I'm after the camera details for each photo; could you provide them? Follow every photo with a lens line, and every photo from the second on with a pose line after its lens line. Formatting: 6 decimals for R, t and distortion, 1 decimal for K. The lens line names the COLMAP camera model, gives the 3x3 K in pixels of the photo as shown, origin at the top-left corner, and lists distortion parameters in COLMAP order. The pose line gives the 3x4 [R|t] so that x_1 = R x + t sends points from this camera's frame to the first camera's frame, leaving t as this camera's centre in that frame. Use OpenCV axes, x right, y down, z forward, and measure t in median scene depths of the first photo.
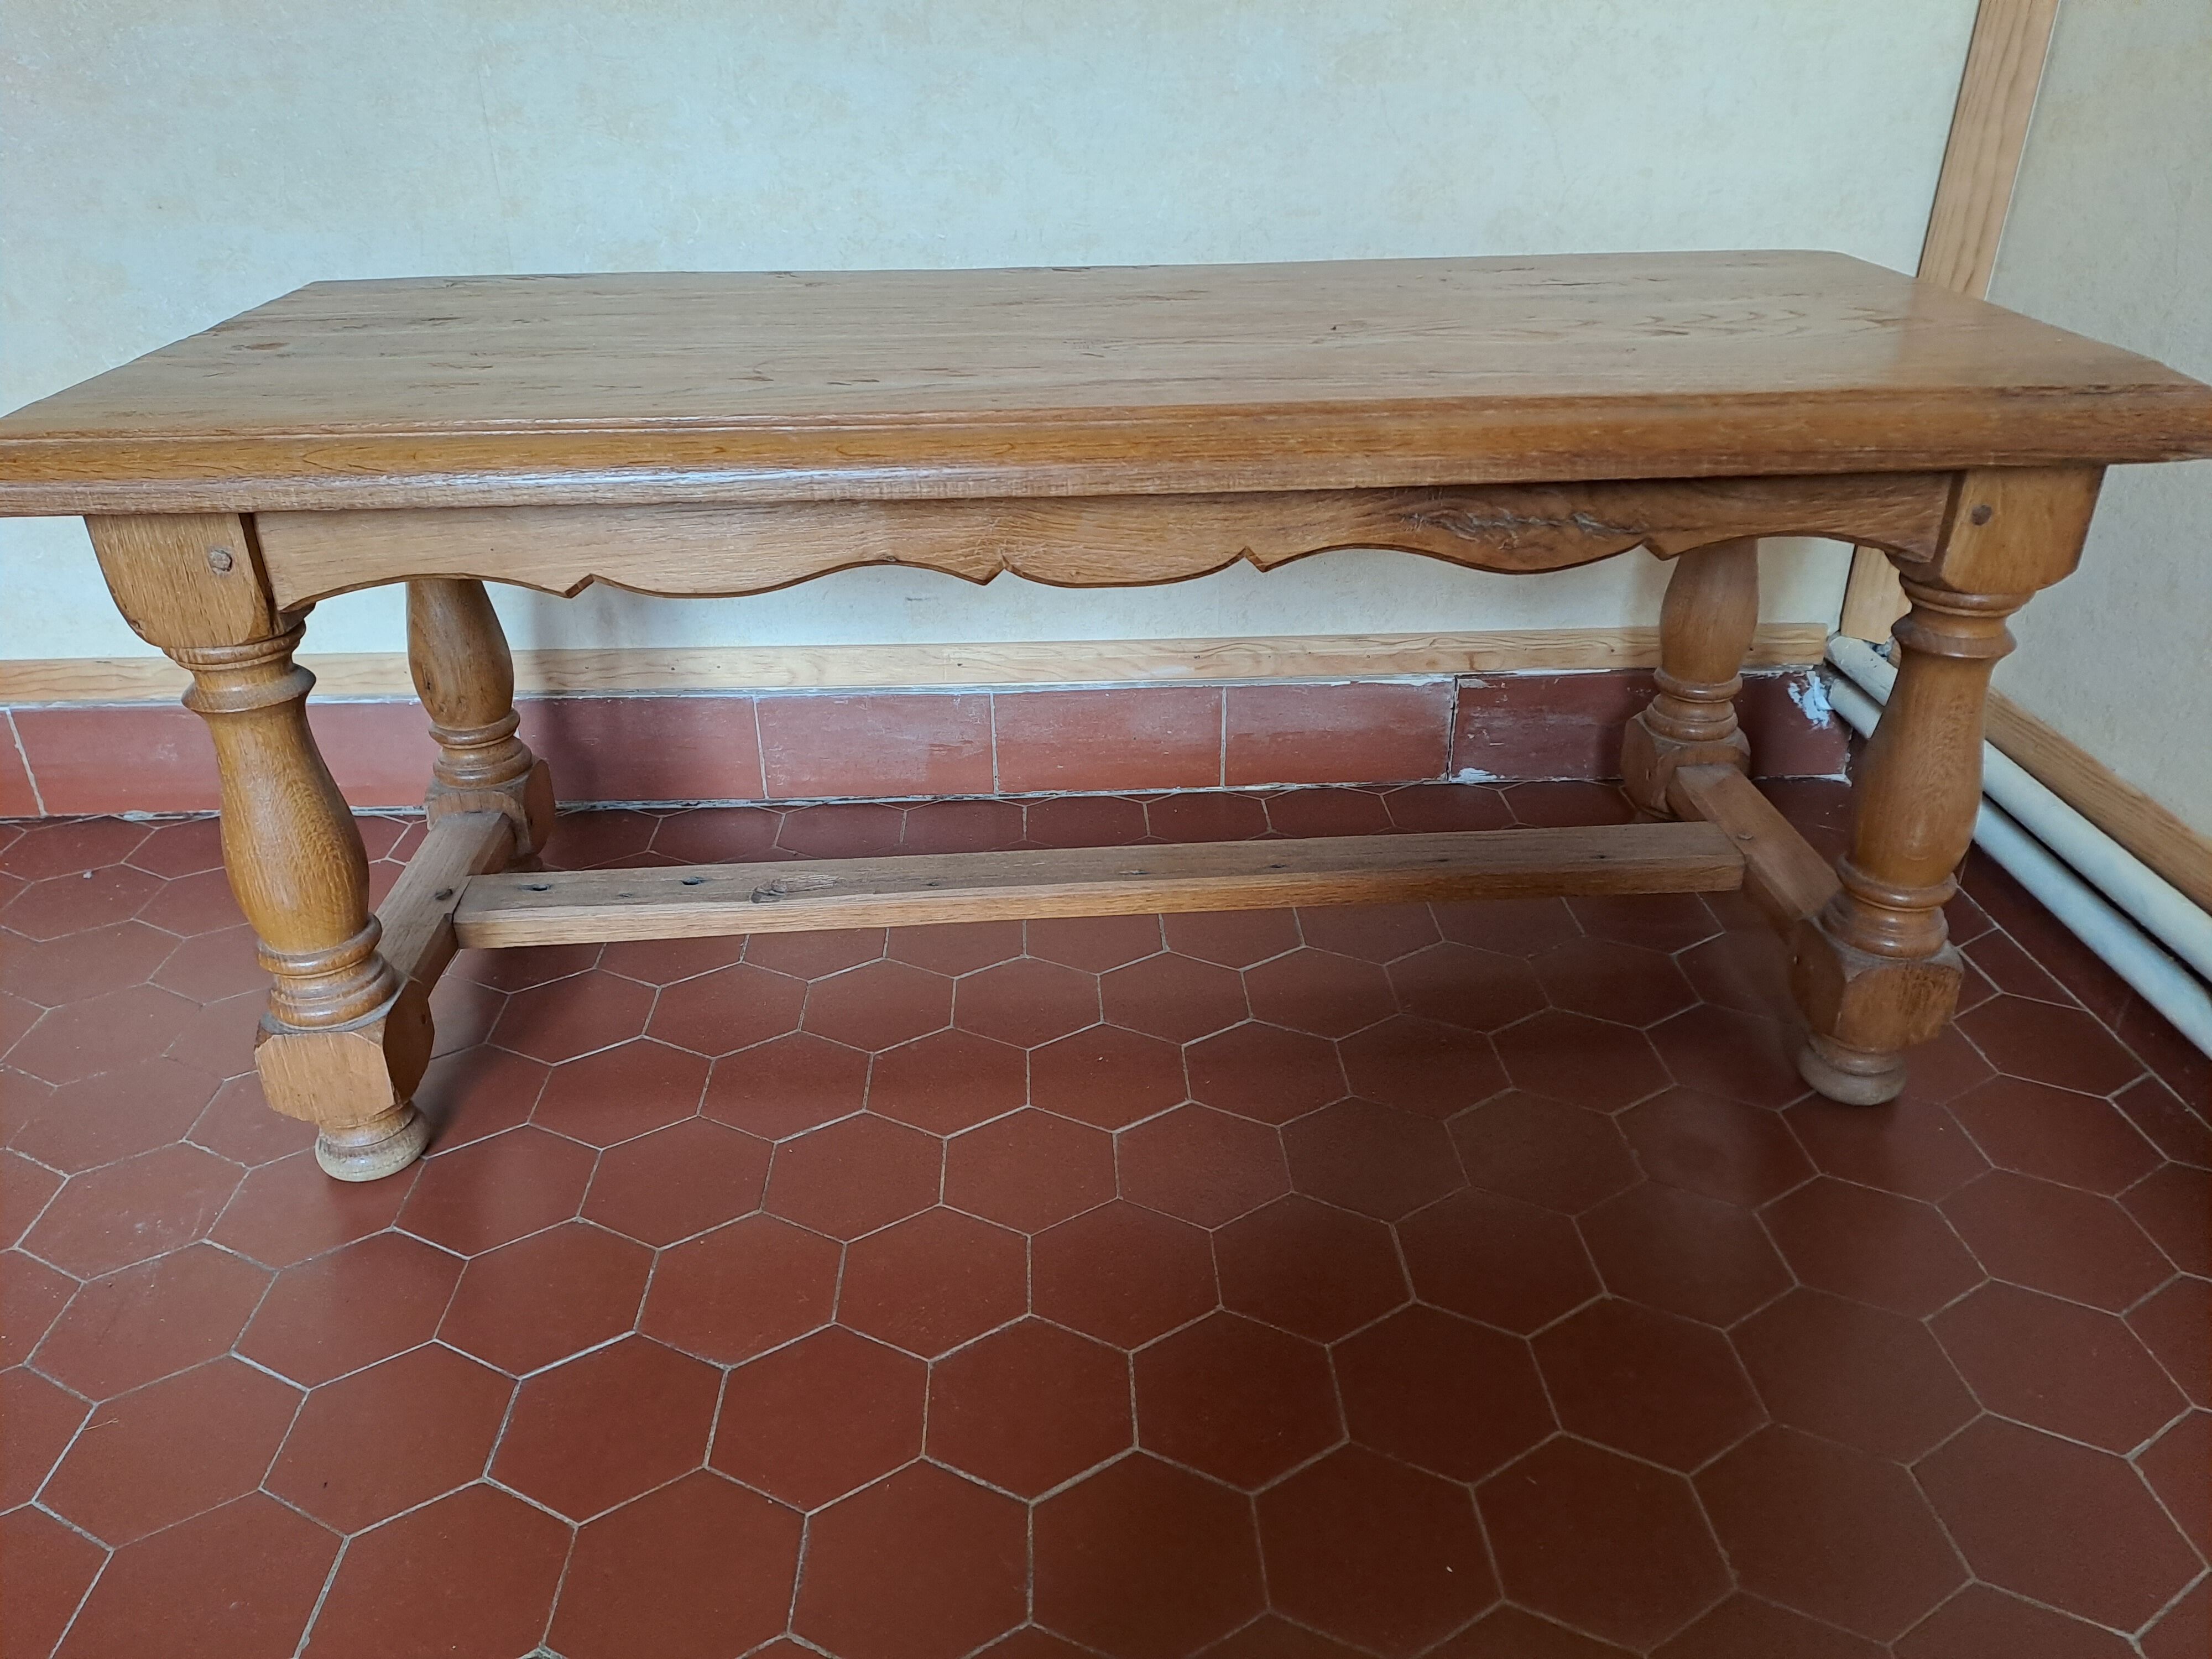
lens RADIAL K [[1626.5, 0, 1142.6], [0, 1626.5, 826.6], [0, 0, 1]] dist [0.025413, -0.002662]
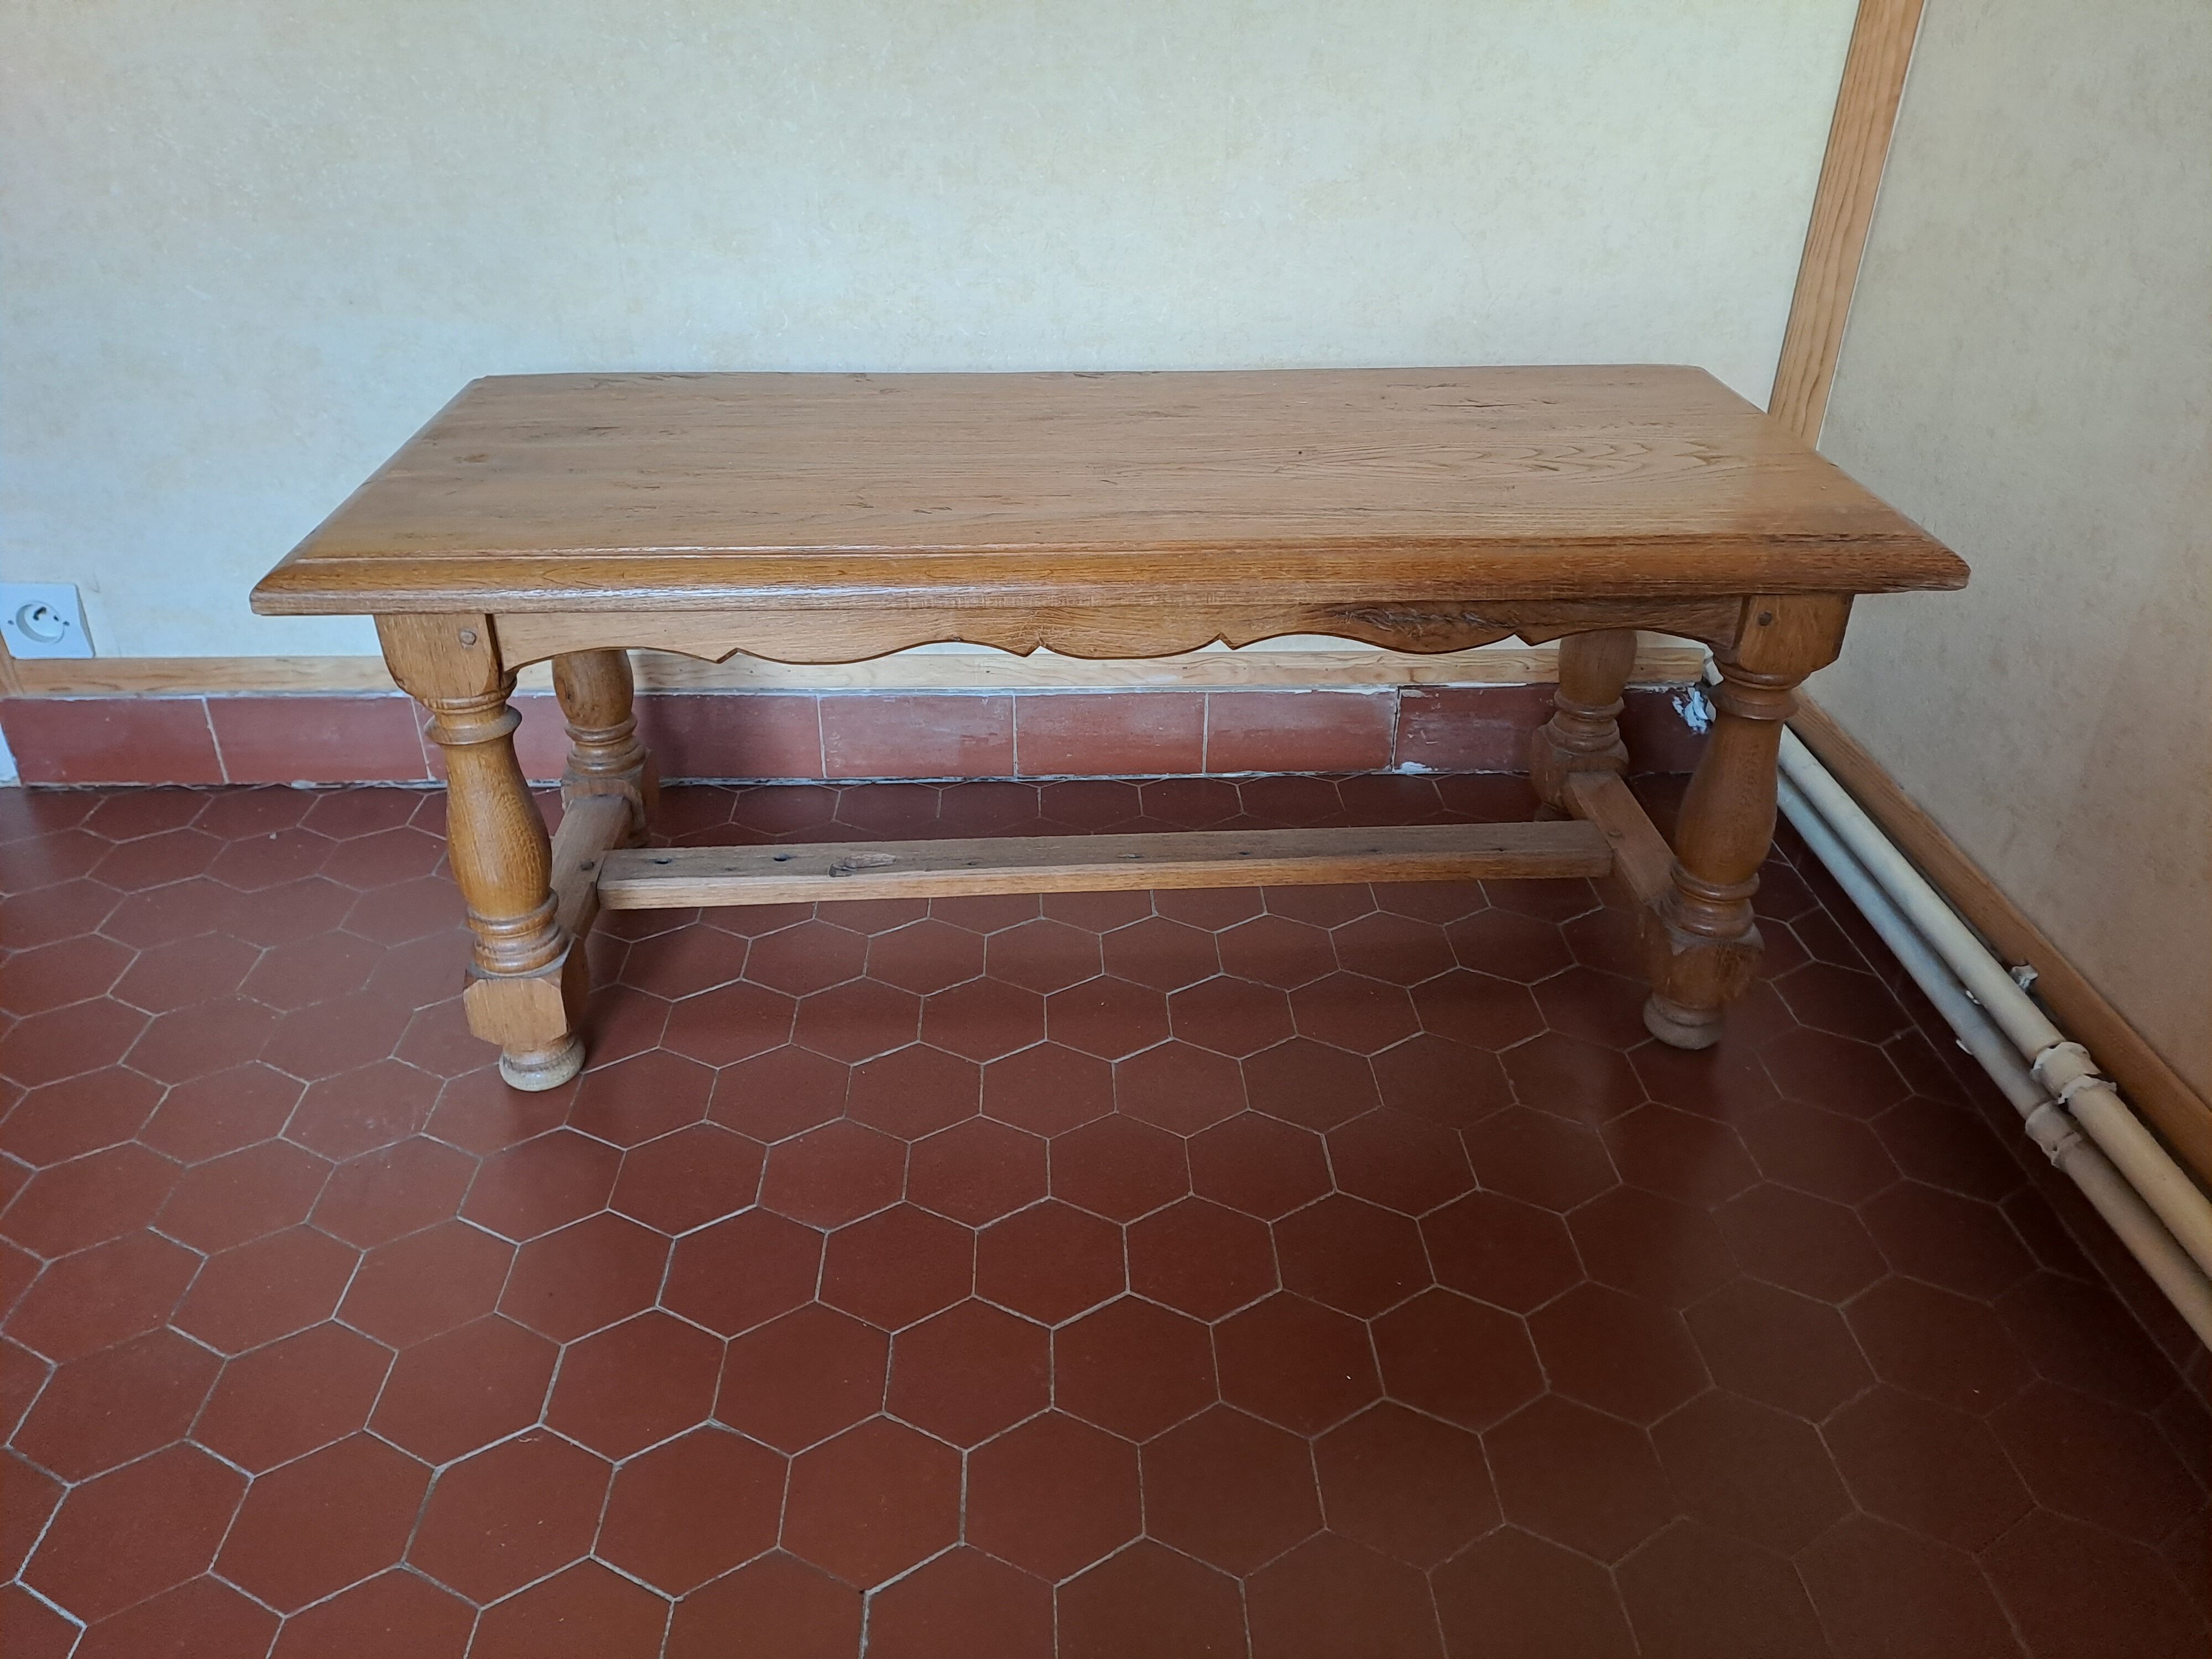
lens RADIAL K [[1620.1, 0, 1148.0], [0, 1620.1, 794.9], [0, 0, 1]] dist [0.029564, -0.001404]
pose [[0.999798, 0.017037, 0.010708, -0.006661], [-0.017368, 0.999349, 0.031610, -0.062646], [-0.010162, -0.031790, 0.999443, -0.270693]]
